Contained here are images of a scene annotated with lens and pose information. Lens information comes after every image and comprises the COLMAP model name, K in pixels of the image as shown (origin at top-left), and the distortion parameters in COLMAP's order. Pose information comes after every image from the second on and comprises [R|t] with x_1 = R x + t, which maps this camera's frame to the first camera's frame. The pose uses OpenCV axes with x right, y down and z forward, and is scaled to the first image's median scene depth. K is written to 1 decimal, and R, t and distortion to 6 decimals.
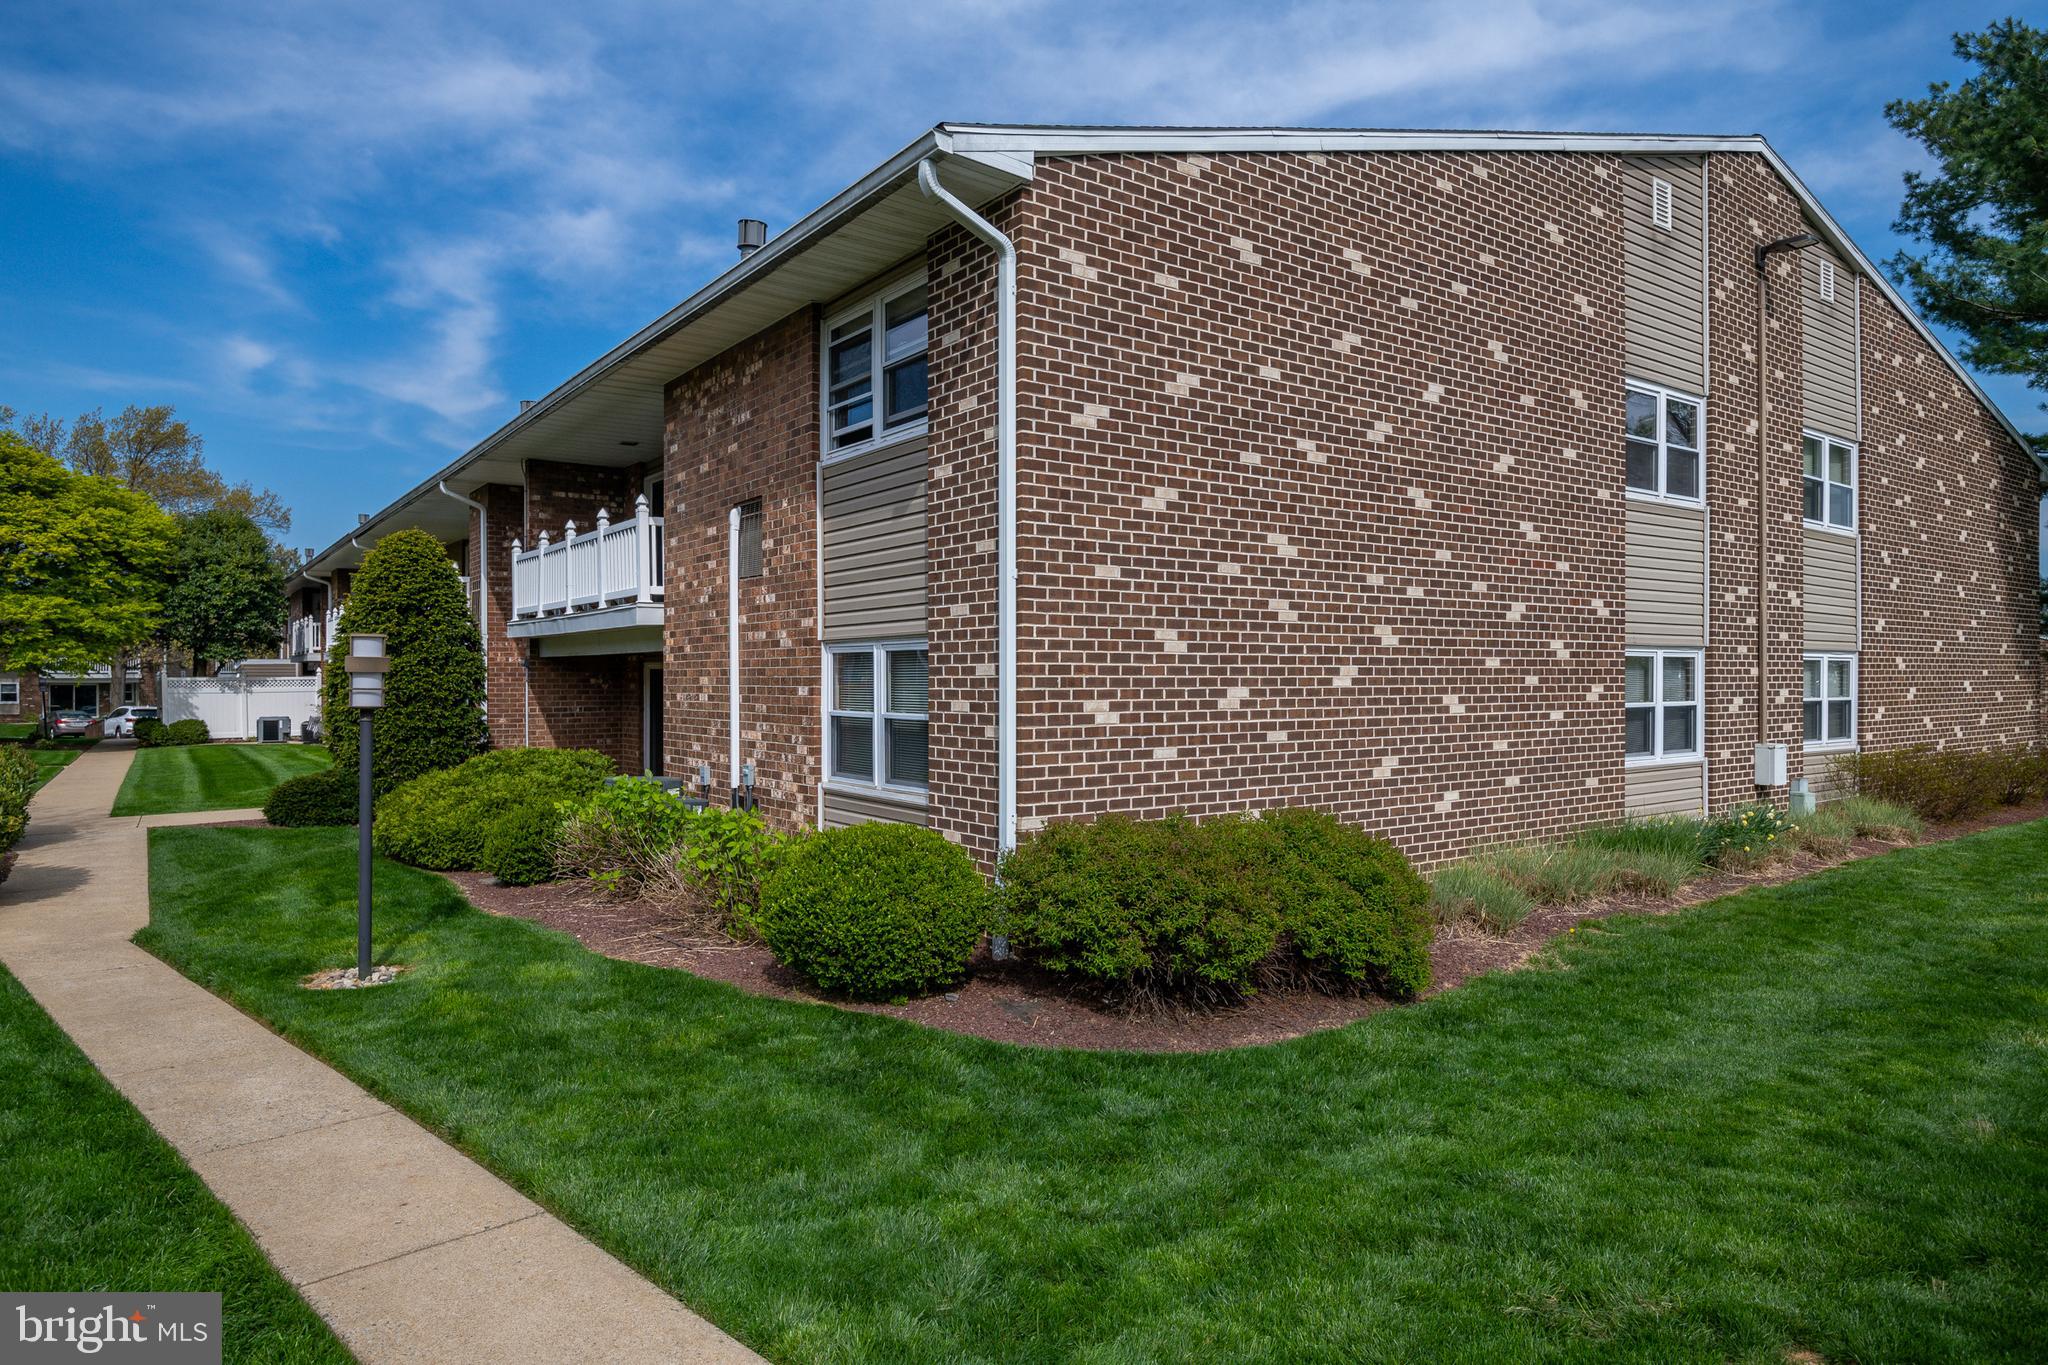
lens RADIAL K [[1205.2, 0, 1018.9], [0, 1205.2, 680.0], [0, 0, 1]] dist [0.014825, -0.031823]
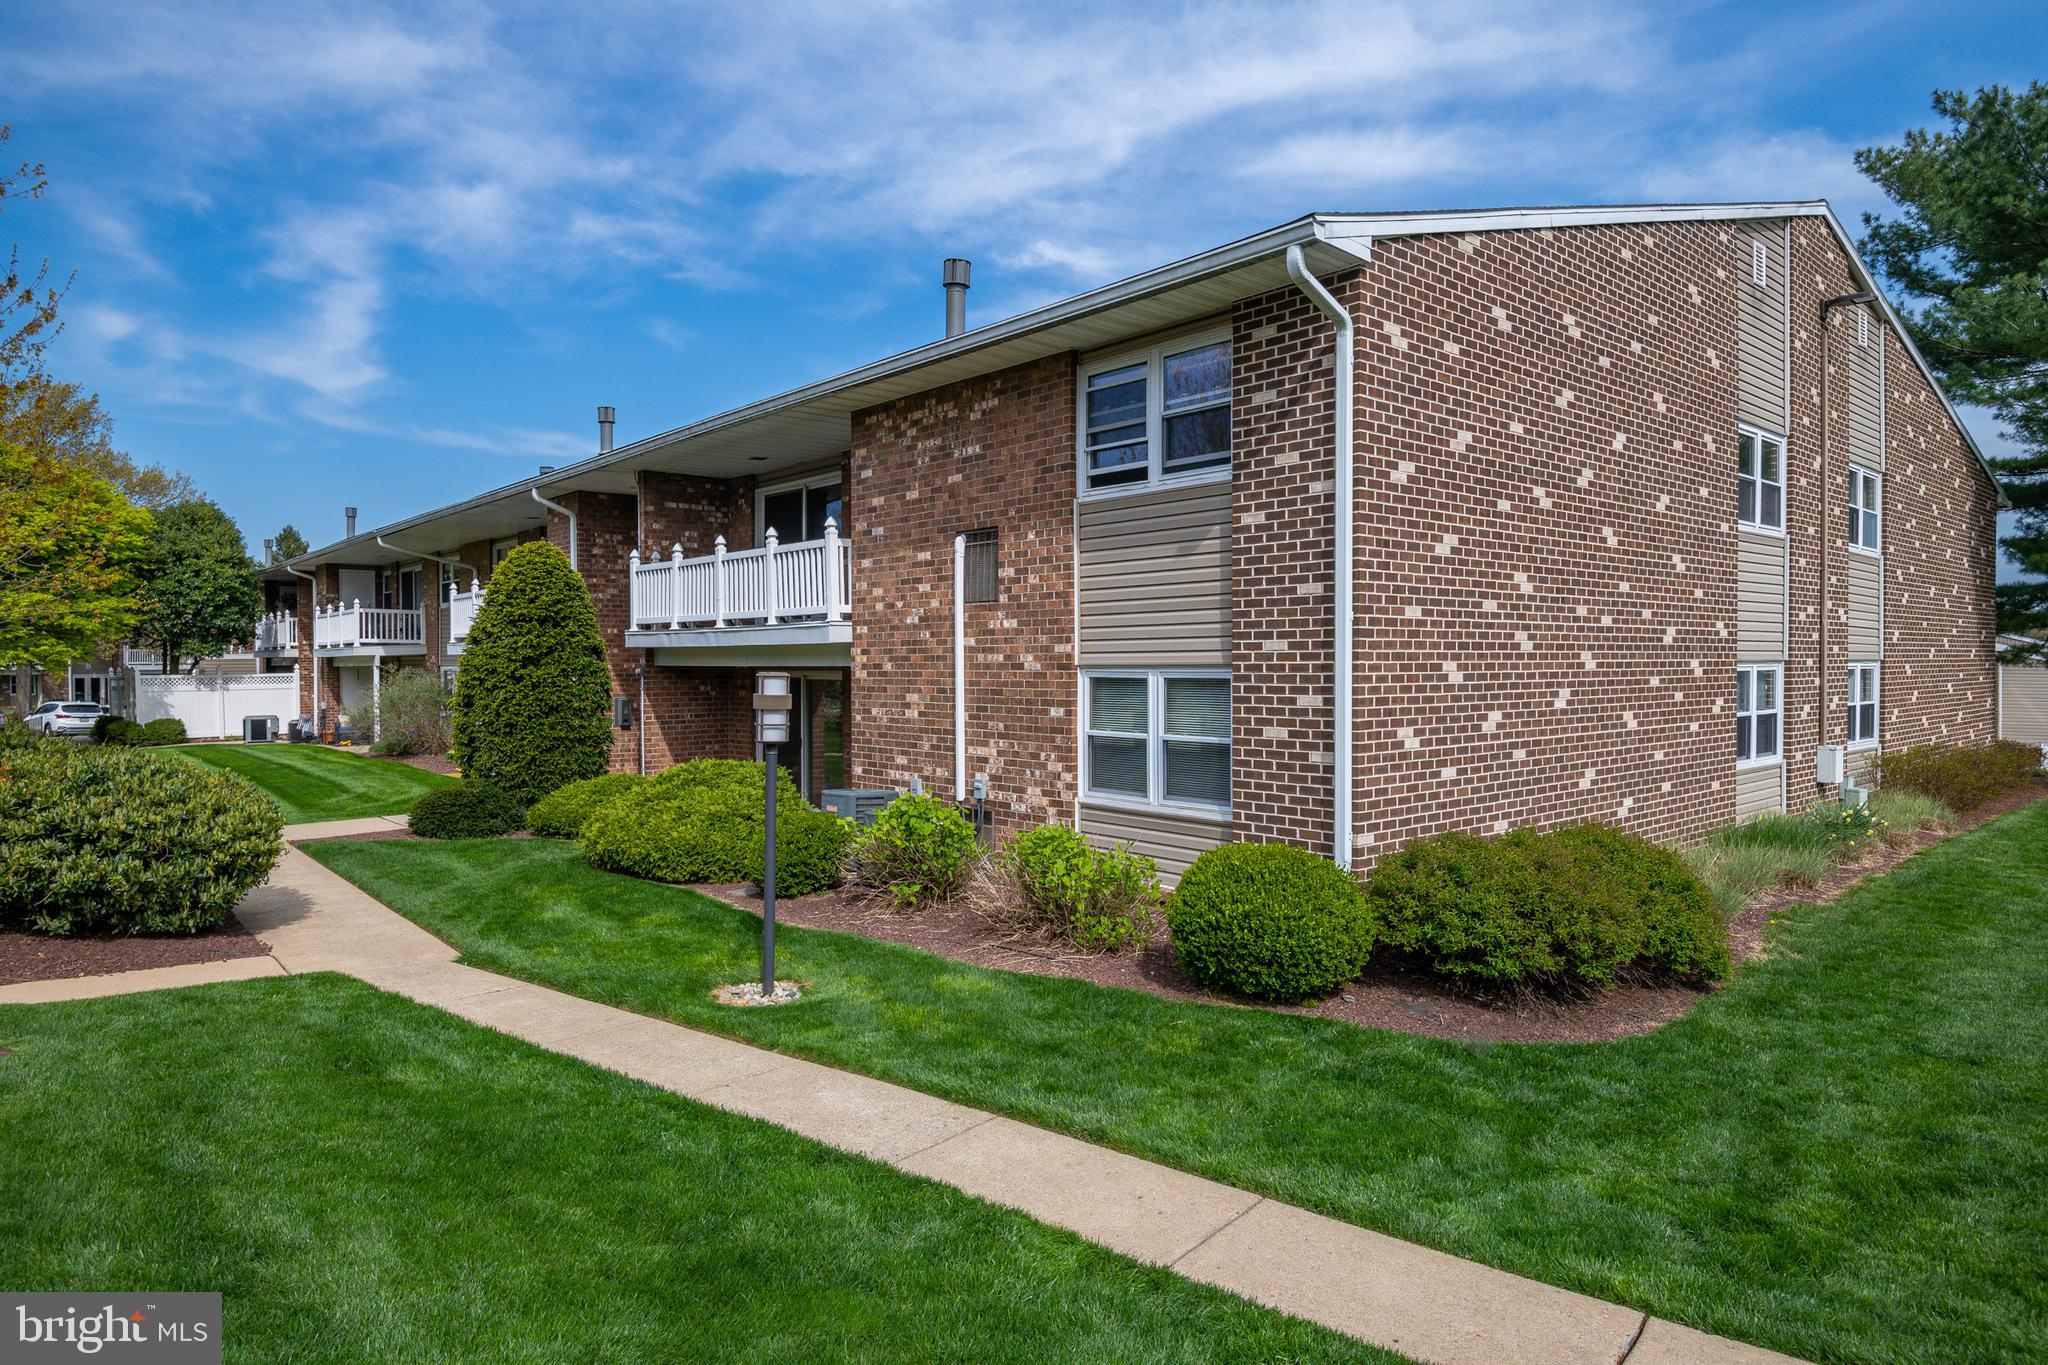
lens RADIAL K [[1194.8, 0, 1024.0], [0, 1194.8, 682.5], [0, 0, 1]] dist [0.003617, -0.022753]
pose [[0.996491, -0.003369, 0.083634, -0.297449], [0.002155, 0.999891, 0.014603, -0.032717], [-0.083674, -0.014372, 0.996389, -0.055220]]
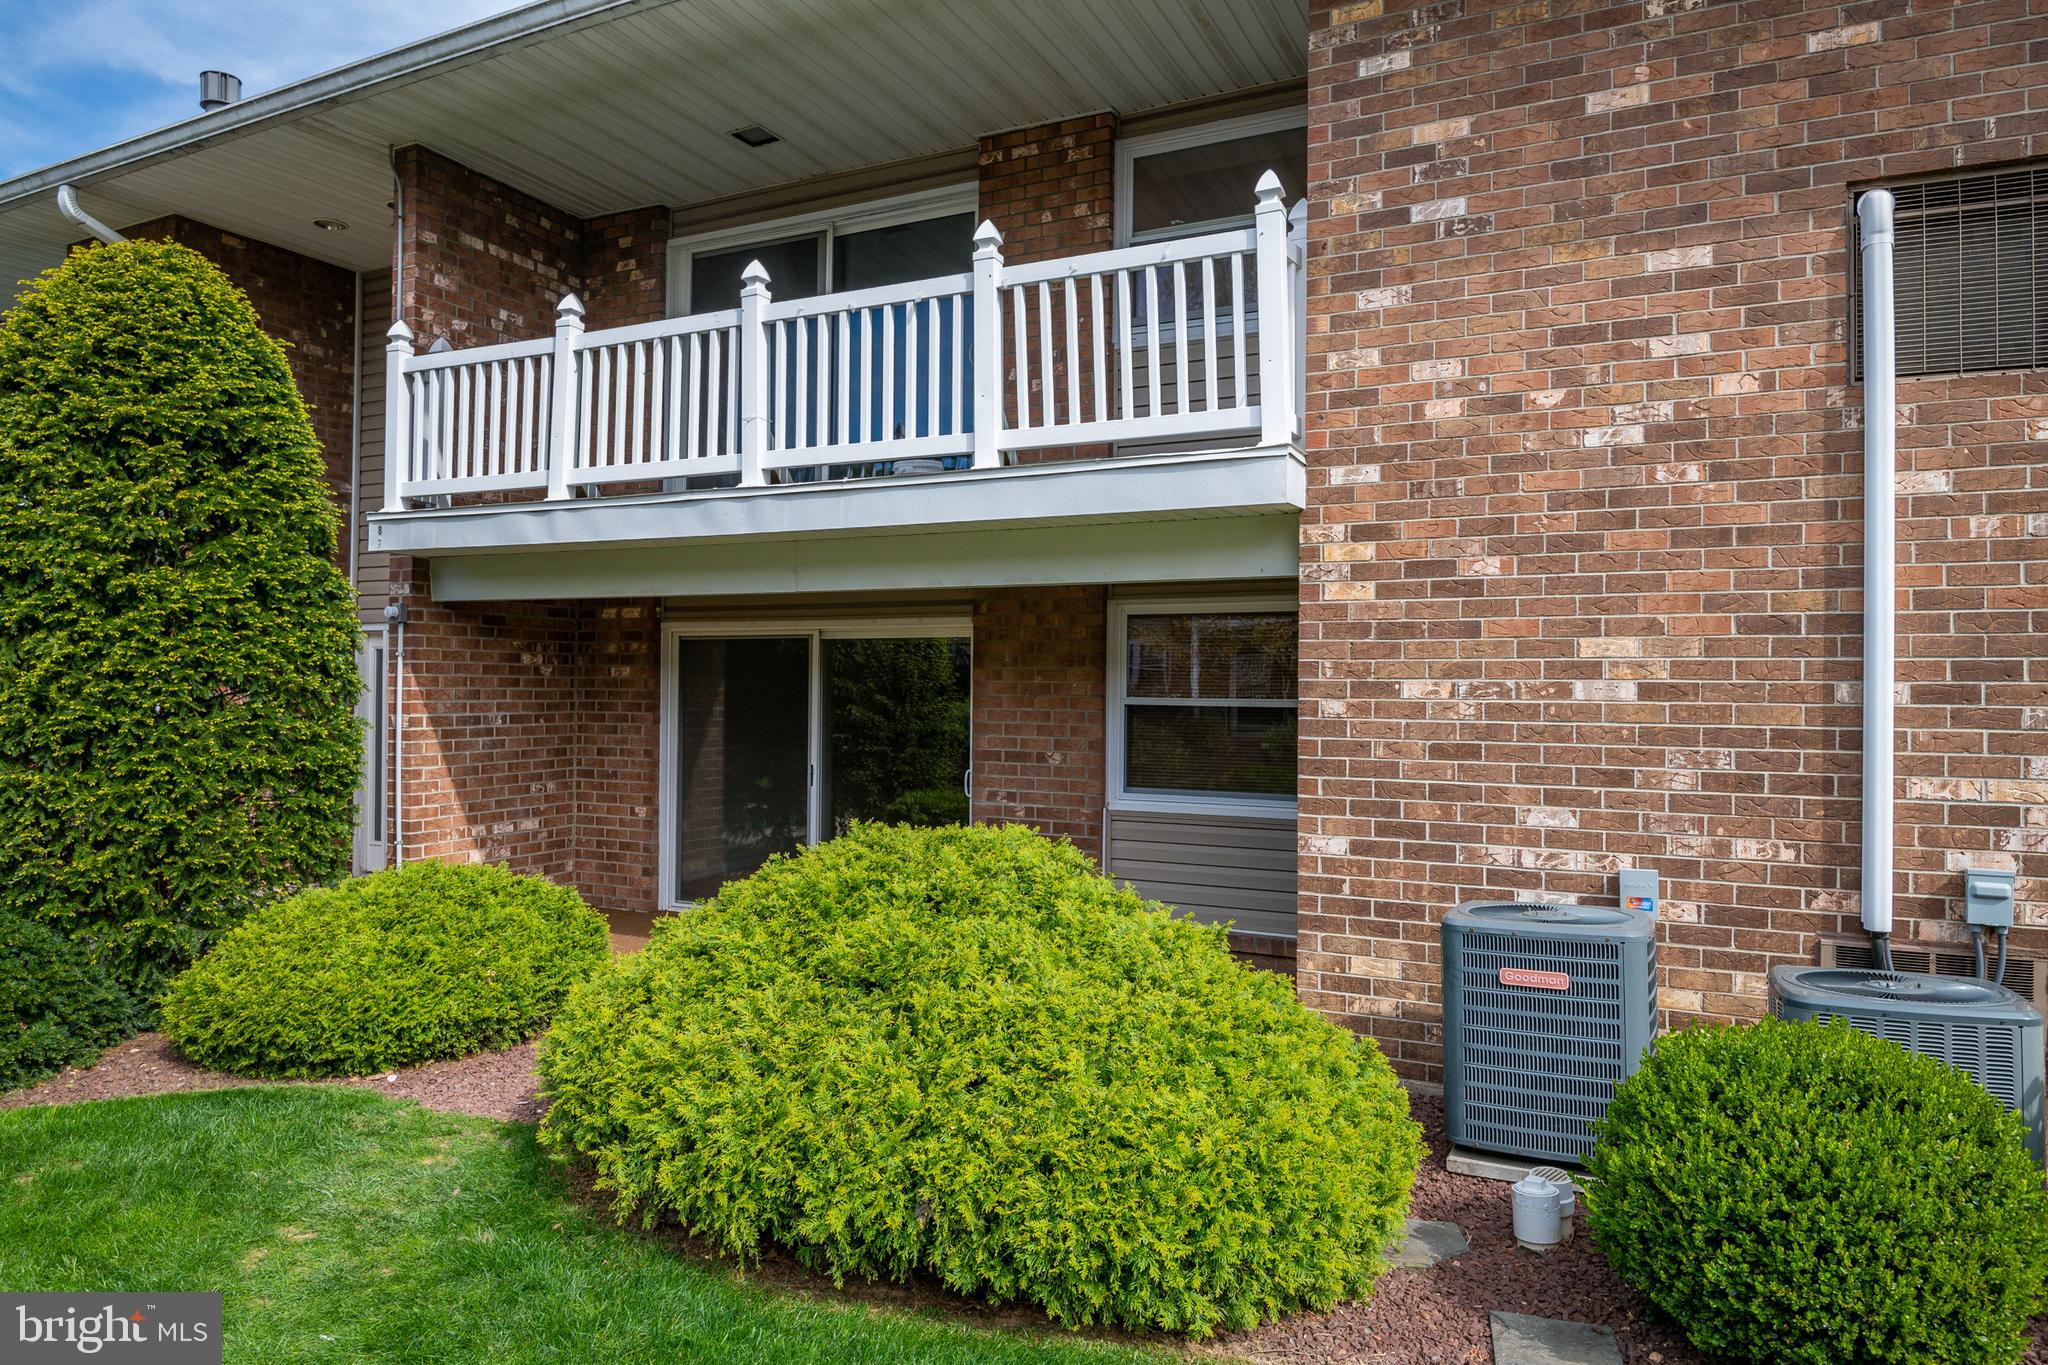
lens RADIAL K [[1194.8, 0, 1024.0], [0, 1194.8, 682.5], [0, 0, 1]] dist [0.003617, -0.022753]
pose [[0.878511, 0.012804, 0.477550, -0.720836], [-0.010874, 0.999918, -0.006805, 0.019459], [-0.477598, 0.000785, 0.878578, 0.892249]]
